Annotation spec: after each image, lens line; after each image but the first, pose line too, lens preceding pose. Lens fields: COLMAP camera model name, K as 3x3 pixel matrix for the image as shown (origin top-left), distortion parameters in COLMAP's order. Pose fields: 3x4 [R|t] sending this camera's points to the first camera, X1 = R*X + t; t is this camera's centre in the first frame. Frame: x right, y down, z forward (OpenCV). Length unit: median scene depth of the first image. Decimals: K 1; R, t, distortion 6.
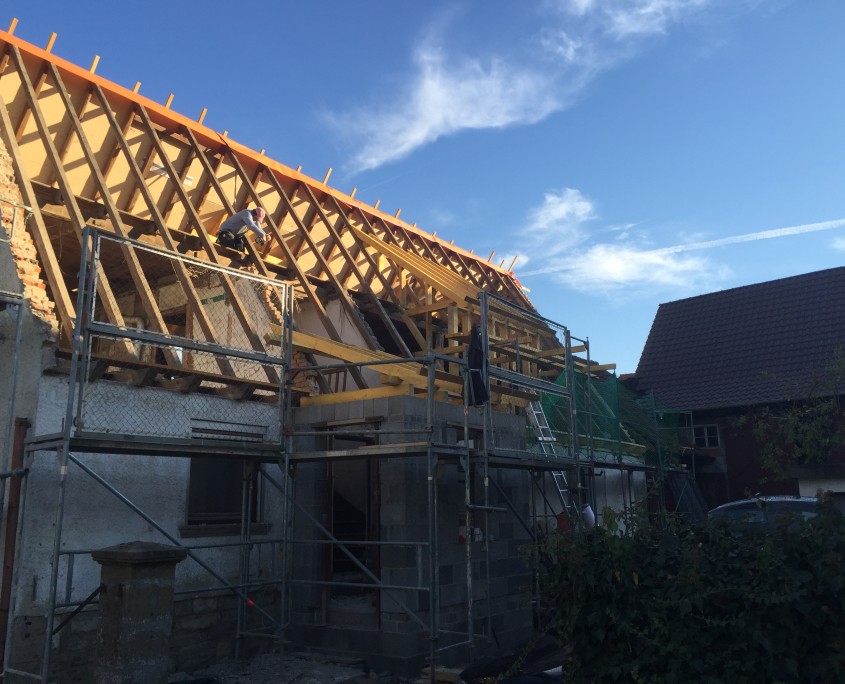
lens RADIAL K [[794.0, 0, 422.6], [0, 794.0, 345.5], [0, 0, 1]] dist [0.041738, 0.000000]
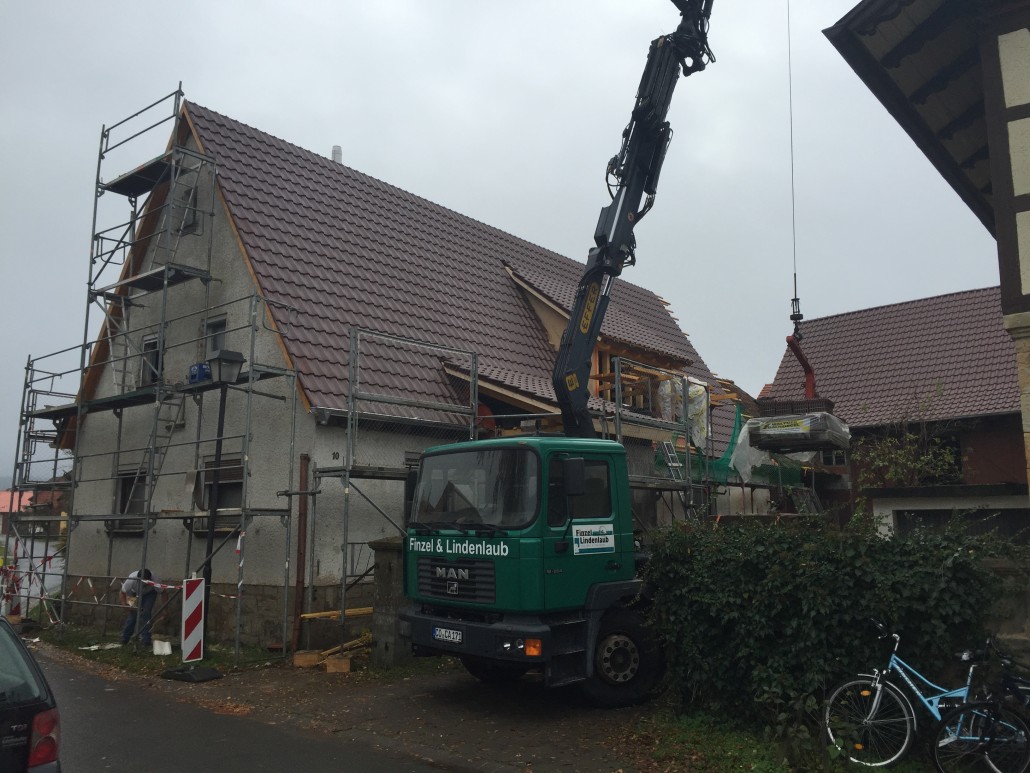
lens RADIAL K [[867.7, 0, 517.3], [0, 867.7, 382.0], [0, 0, 1]] dist [-0.002441, -0.001487]
pose [[0.998658, 0.001404, -0.051764, -0.033003], [0.000783, 0.999109, 0.042200, -0.120381], [0.051777, -0.042184, 0.997767, -0.625160]]
